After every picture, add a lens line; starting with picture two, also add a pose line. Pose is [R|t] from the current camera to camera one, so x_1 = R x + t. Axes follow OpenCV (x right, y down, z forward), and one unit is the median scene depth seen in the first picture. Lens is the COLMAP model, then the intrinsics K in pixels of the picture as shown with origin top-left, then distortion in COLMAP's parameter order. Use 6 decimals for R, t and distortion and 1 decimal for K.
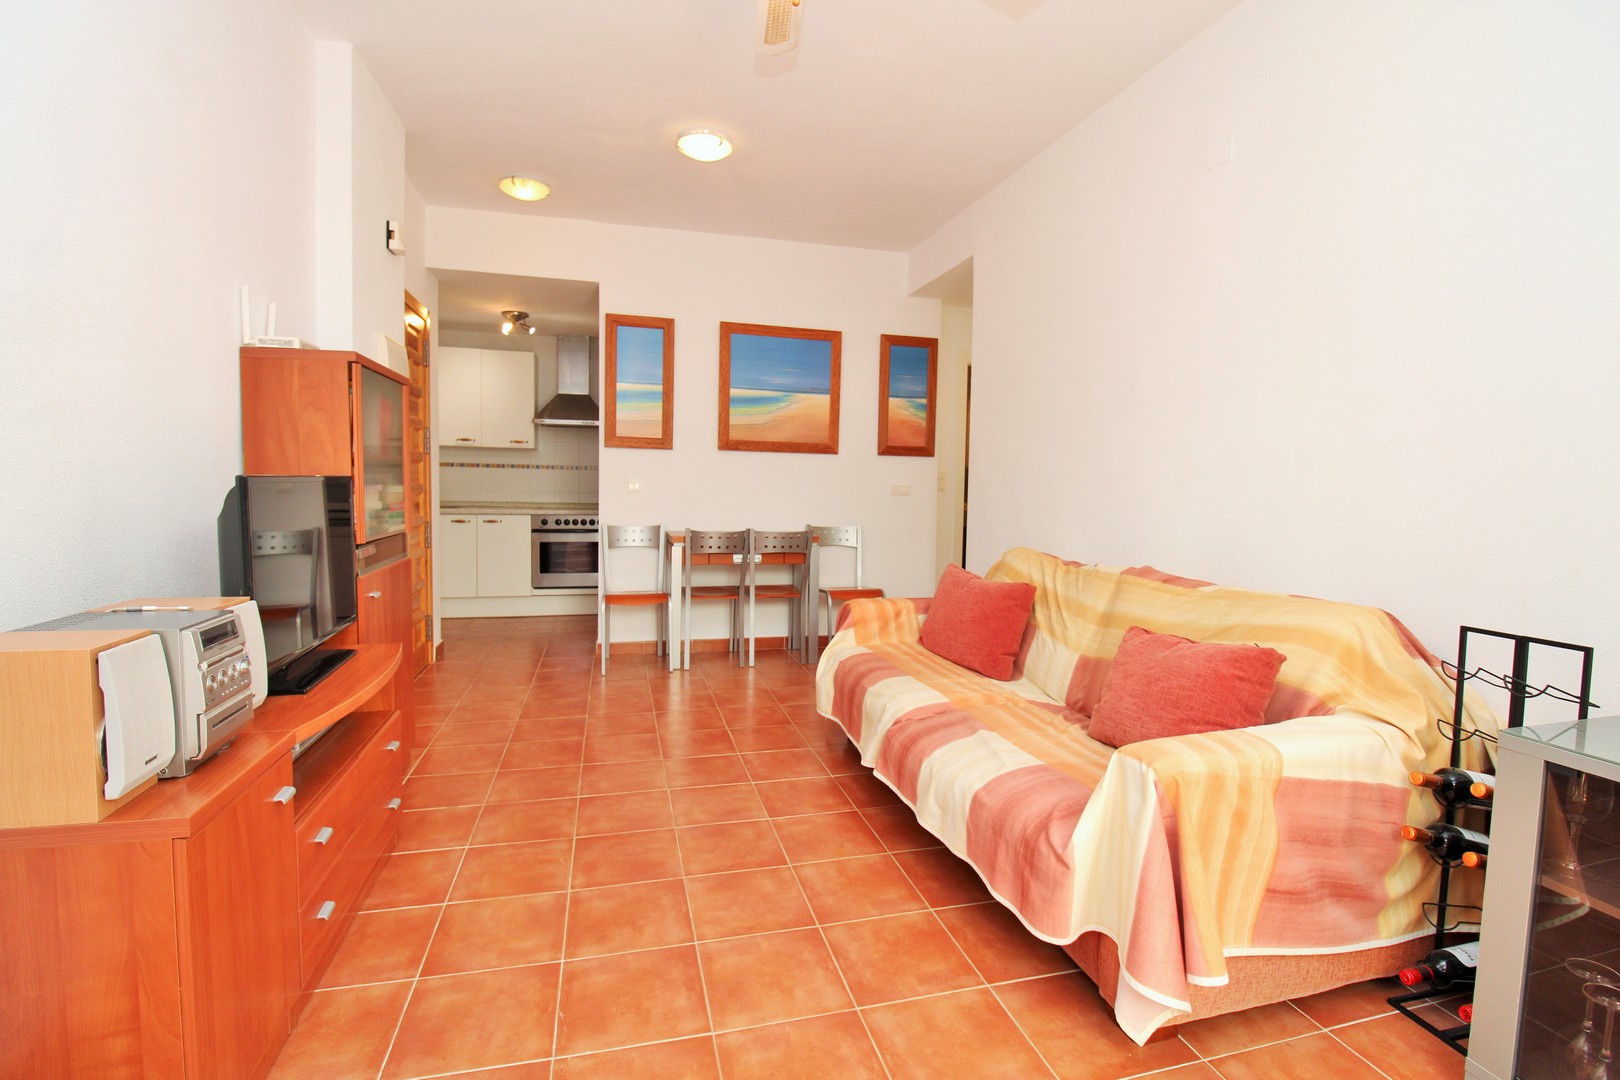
lens RADIAL K [[747.2, 0, 813.5], [0, 747.2, 531.0], [0, 0, 1]] dist [0.001622, -0.014259]
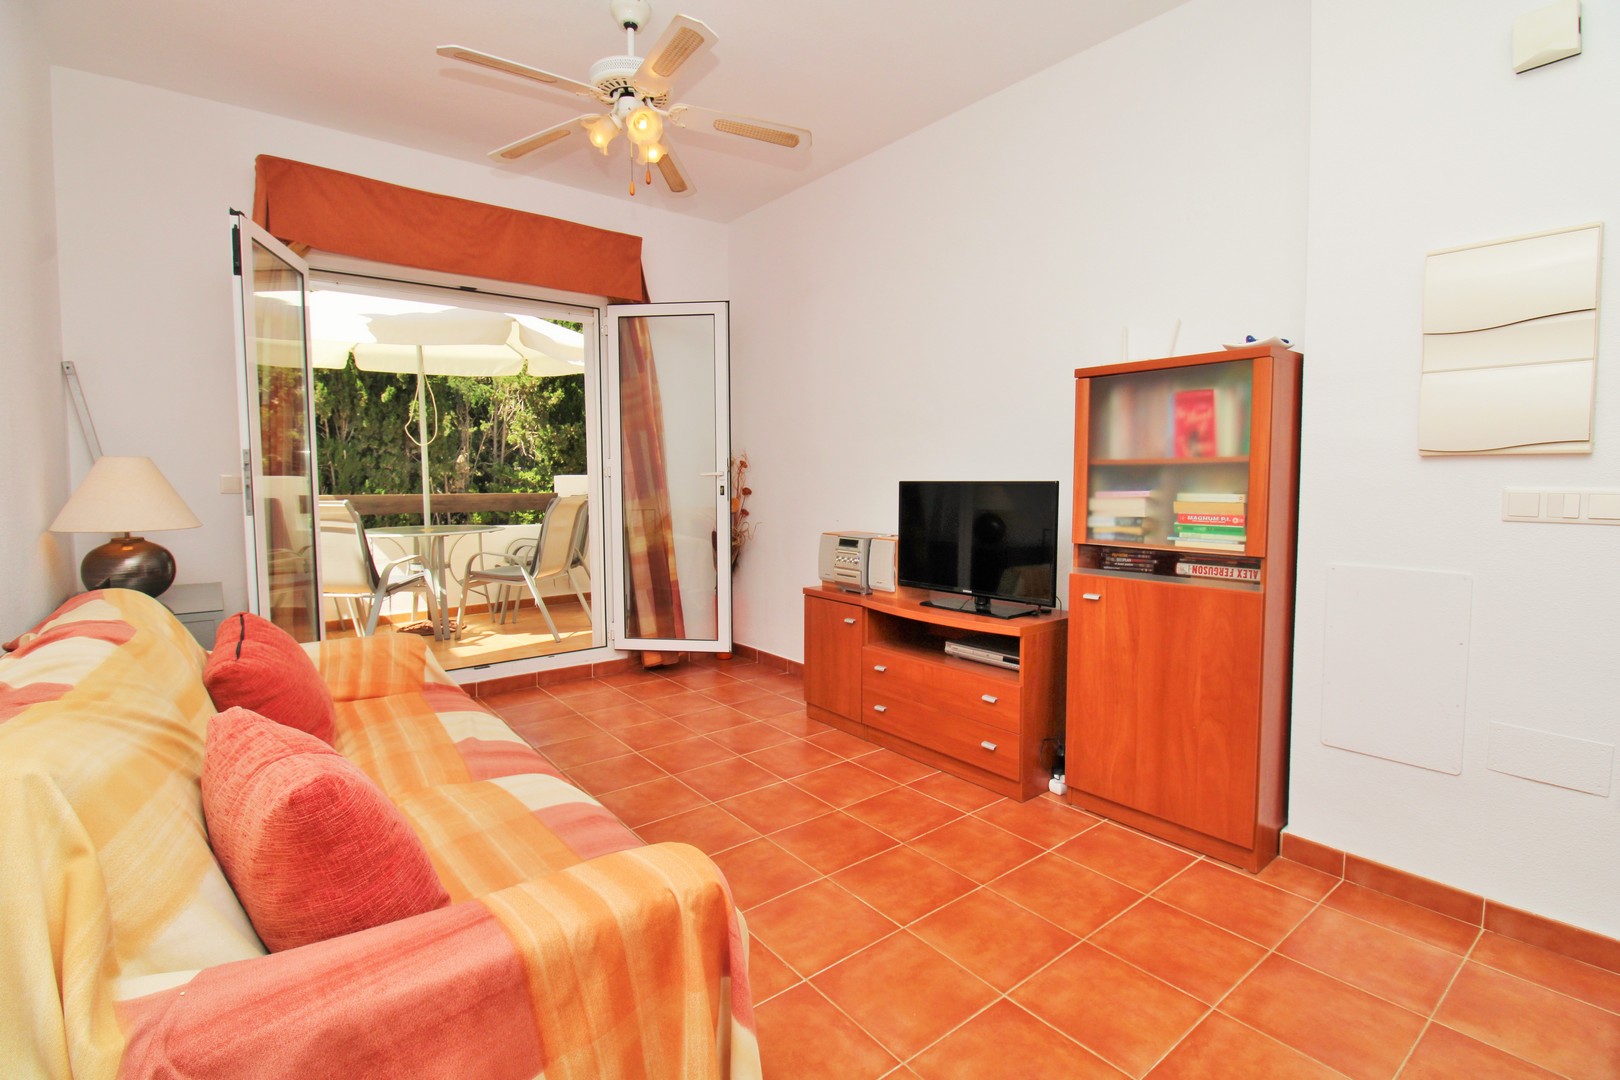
lens RADIAL K [[747.2, 0, 813.5], [0, 747.2, 531.0], [0, 0, 1]] dist [0.001622, -0.014259]
pose [[-0.919265, 0.011366, -0.393476, 0.165435], [-0.040209, 0.991644, 0.122582, -0.110687], [0.391581, 0.128506, -0.911126, 1.711053]]
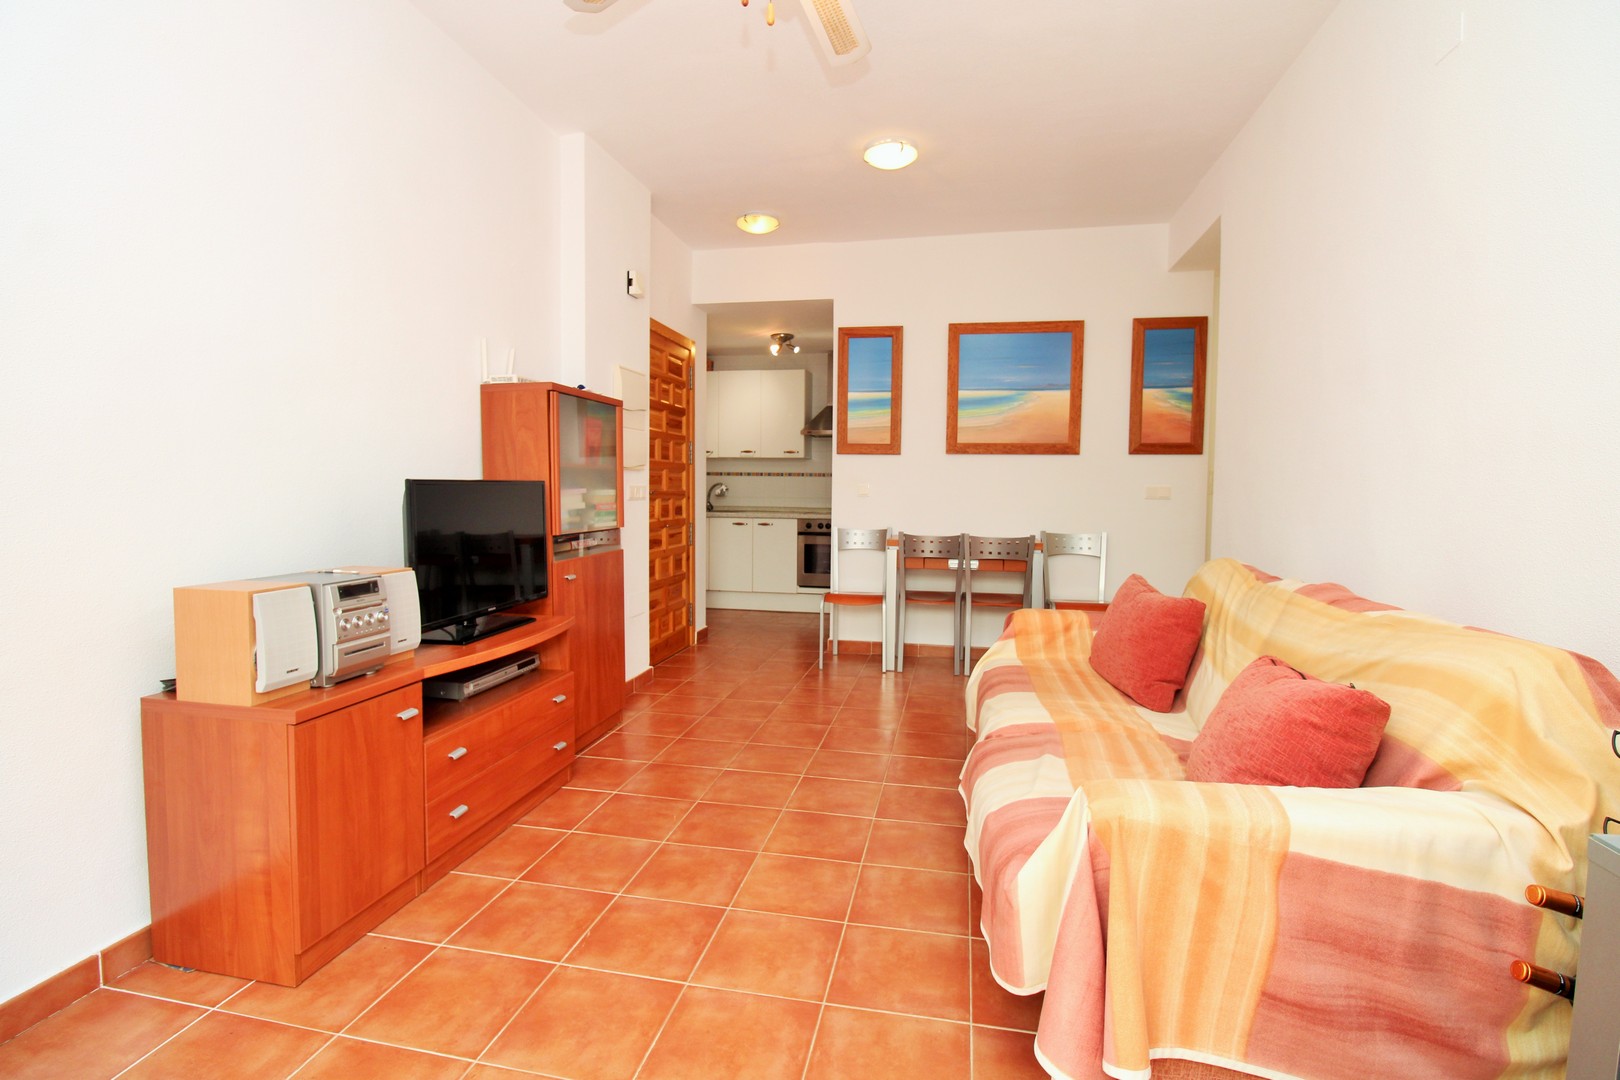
lens RADIAL K [[758.3, 0, 812.1], [0, 758.3, 533.0], [0, 0, 1]] dist [0.003251, -0.015216]
pose [[0.895987, 0.016596, -0.443771, 0.315635], [-0.020874, 0.999771, -0.004755, 0.009462], [0.443590, 0.013524, 0.896128, 0.047862]]
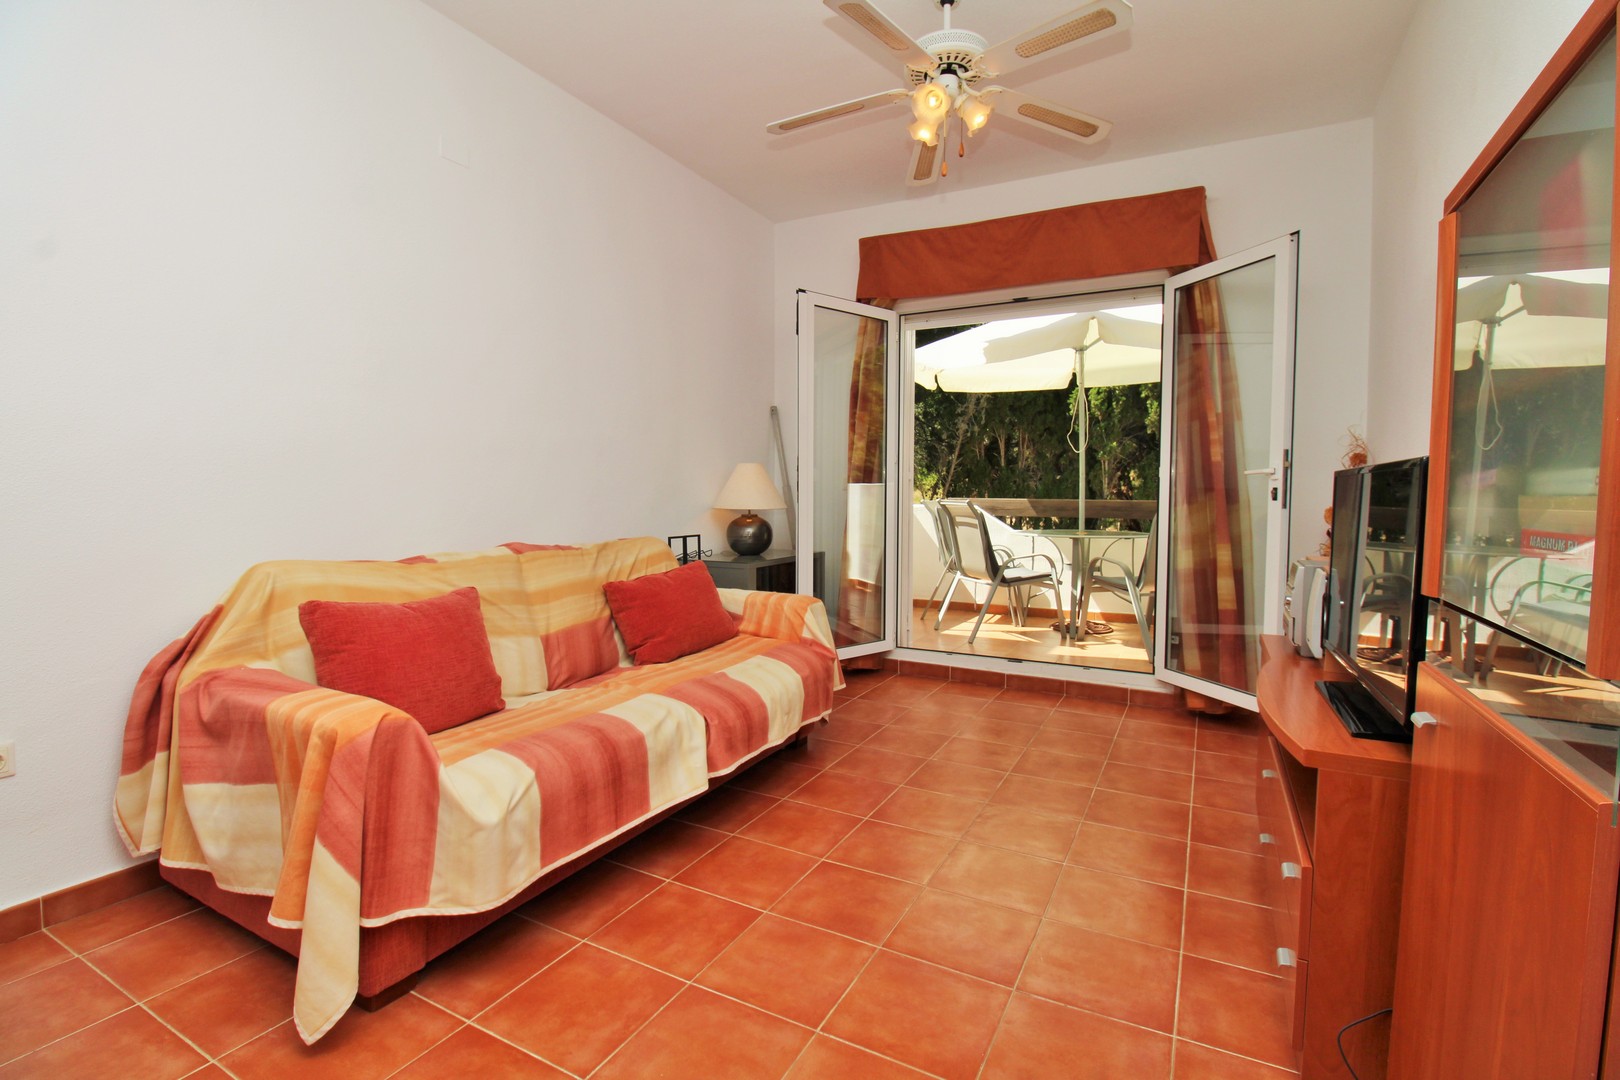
lens RADIAL K [[747.2, 0, 813.5], [0, 747.2, 531.0], [0, 0, 1]] dist [0.001622, -0.014259]
pose [[-0.728915, -0.060776, 0.681901, -0.592604], [0.021288, 0.993558, 0.111309, -0.079624], [-0.684273, 0.095652, -0.722925, 1.495932]]
